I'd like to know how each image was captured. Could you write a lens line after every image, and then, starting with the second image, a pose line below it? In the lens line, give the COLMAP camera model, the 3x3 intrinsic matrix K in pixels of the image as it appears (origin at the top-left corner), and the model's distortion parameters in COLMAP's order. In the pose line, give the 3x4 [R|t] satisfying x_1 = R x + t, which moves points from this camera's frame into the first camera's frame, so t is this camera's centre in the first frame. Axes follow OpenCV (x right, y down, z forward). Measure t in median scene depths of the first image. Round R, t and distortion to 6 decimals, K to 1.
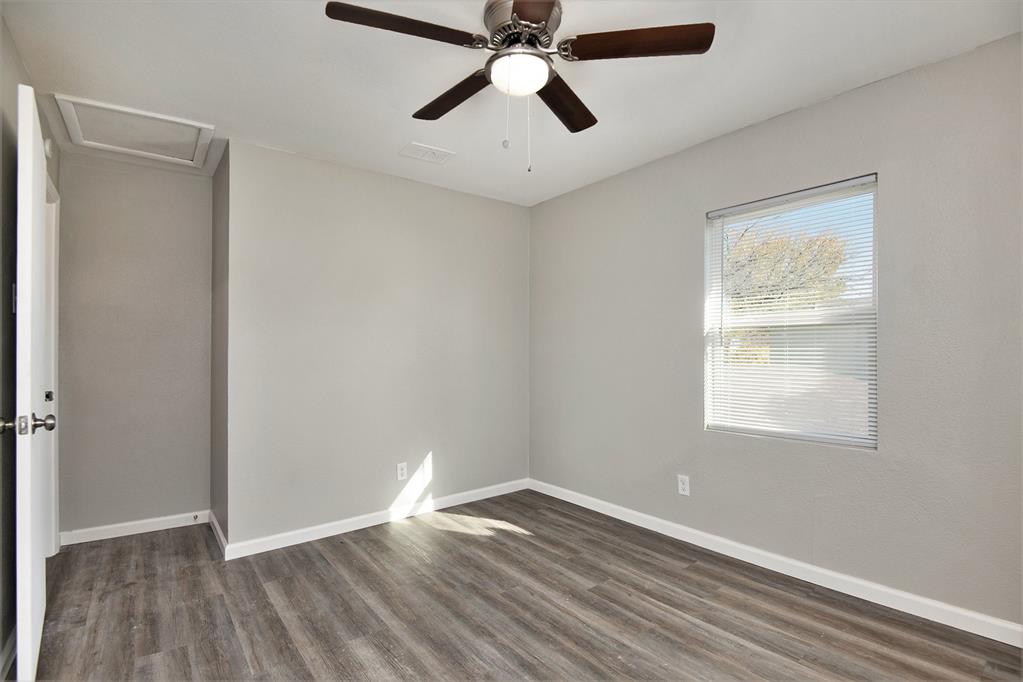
lens RADIAL K [[488.2, 0, 491.4], [0, 488.2, 346.5], [0, 0, 1]] dist [-0.018095, -0.011728]
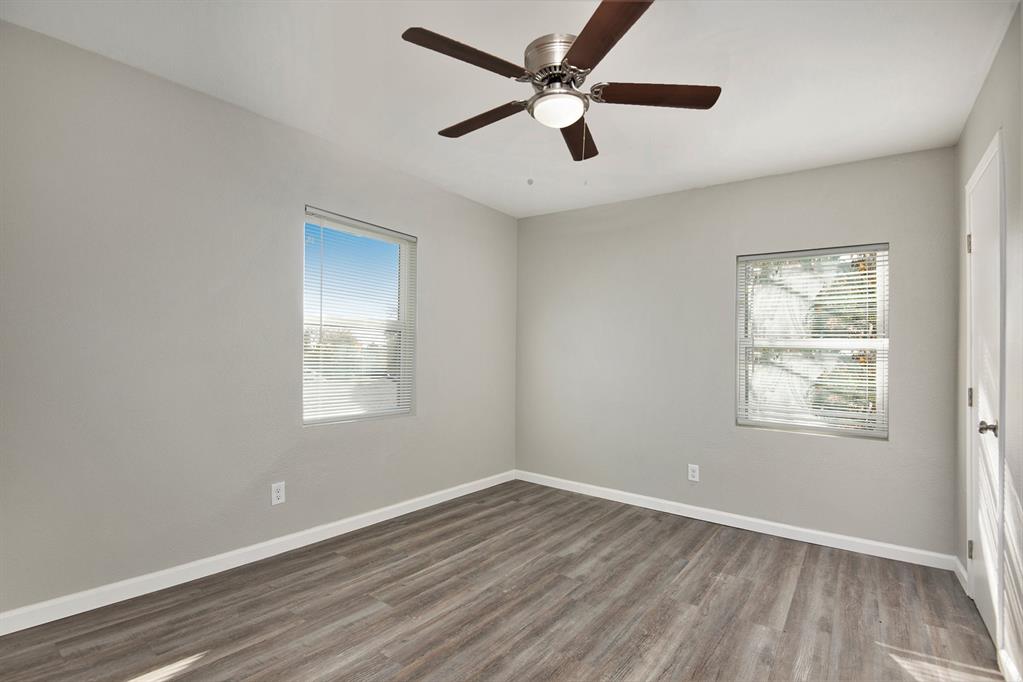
lens RADIAL K [[488.2, 0, 511.0], [0, 488.2, 343.4], [0, 0, 1]] dist [-0.018095, -0.011728]
pose [[-0.294669, 0.021986, 0.955346, -0.750121], [-0.034695, 0.998830, -0.033688, 0.025935], [-0.954969, -0.043072, -0.293562, 1.068053]]
